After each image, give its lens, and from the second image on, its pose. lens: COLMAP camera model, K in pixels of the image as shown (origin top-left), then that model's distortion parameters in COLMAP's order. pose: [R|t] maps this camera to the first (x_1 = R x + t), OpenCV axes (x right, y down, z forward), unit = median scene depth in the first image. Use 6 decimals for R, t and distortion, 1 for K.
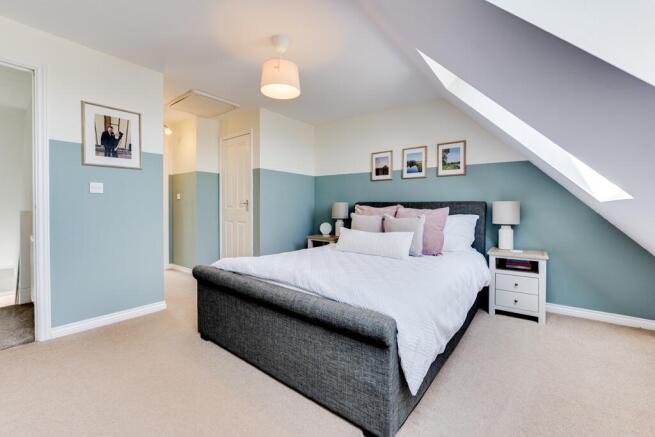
lens RADIAL K [[267.5, 0, 327.5], [0, 267.5, 218.5], [0, 0, 1]] dist [-0.017559, 0.000058]
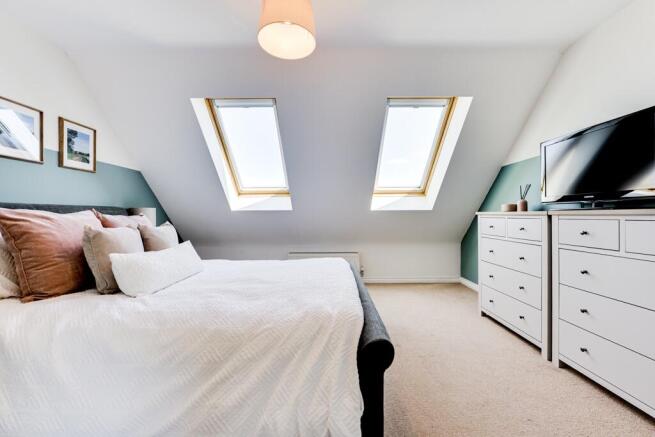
lens RADIAL K [[267.5, 0, 327.5], [0, 267.5, 218.5], [0, 0, 1]] dist [-0.017559, 0.000058]
pose [[-0.623997, -0.016914, 0.781243, -0.519724], [0.029775, 0.998525, 0.045401, -0.040397], [-0.780859, 0.051592, -0.622573, 0.921752]]
